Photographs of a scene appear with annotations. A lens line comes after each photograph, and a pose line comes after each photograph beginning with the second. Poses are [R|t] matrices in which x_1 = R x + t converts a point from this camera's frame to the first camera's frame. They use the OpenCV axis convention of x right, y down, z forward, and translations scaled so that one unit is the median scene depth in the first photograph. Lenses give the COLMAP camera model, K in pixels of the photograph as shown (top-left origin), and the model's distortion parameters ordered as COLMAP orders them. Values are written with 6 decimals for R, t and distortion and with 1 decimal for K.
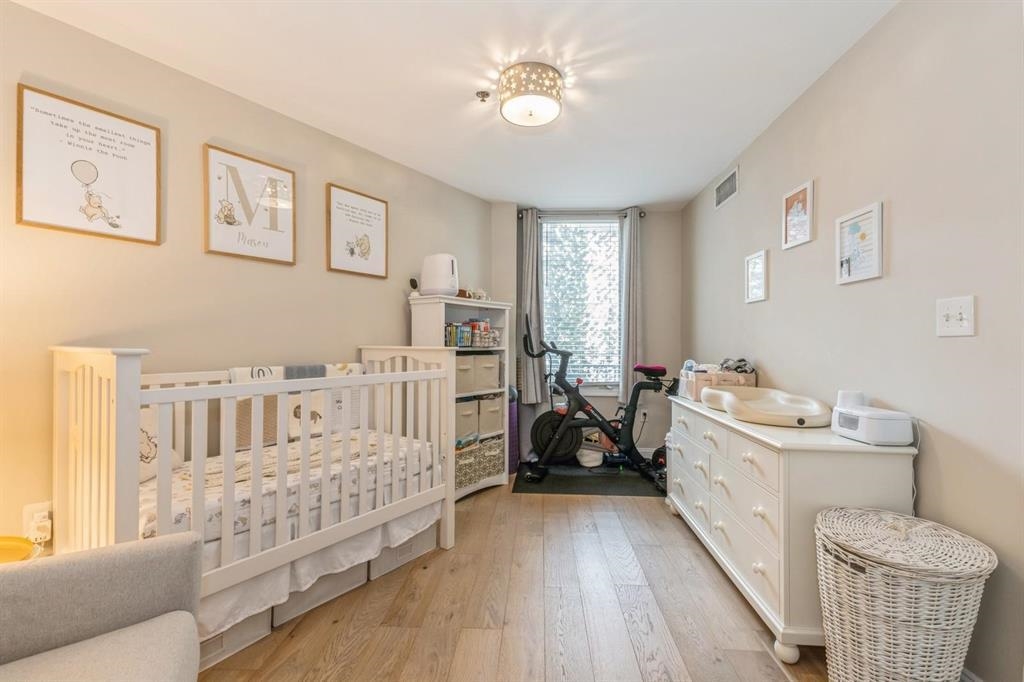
lens RADIAL K [[442.7, 0, 512.0], [0, 442.7, 341.0], [0, 0, 1]] dist [0.041503, -0.016119]
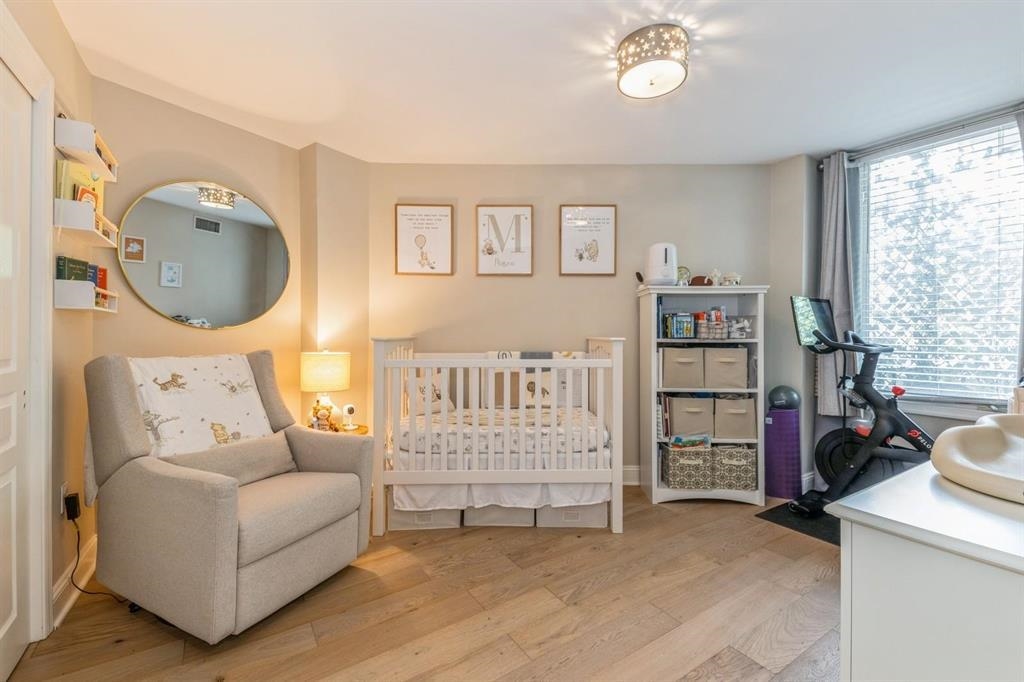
lens RADIAL K [[430.7, 0, 513.0], [0, 430.7, 333.5], [0, 0, 1]] dist [0.034788, -0.000156]
pose [[0.585610, -0.004790, -0.810579, 0.479215], [0.004117, 0.999987, -0.002935, 0.004855], [0.810583, -0.001618, 0.585622, 0.195539]]
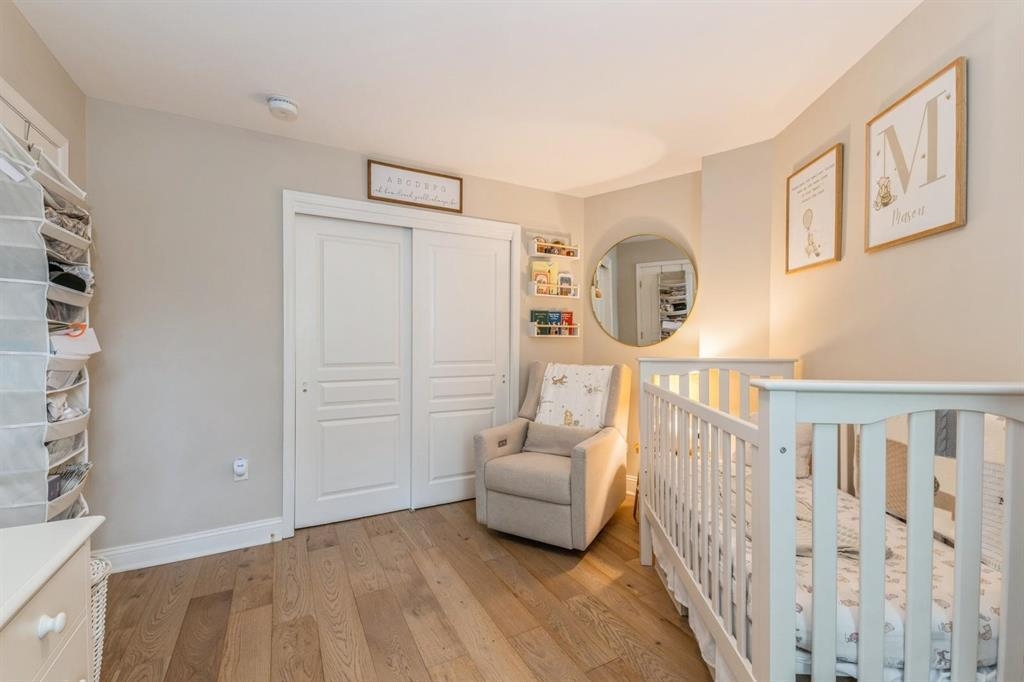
lens RADIAL K [[416.8, 0, 512.0], [0, 416.8, 341.0], [0, 0, 1]] dist [-0.000292, -0.000062]
pose [[-0.857740, -0.004058, -0.514067, 0.234062], [-0.004476, 0.999990, -0.000425, -0.023337], [0.514064, 0.001936, -0.857750, 1.086105]]
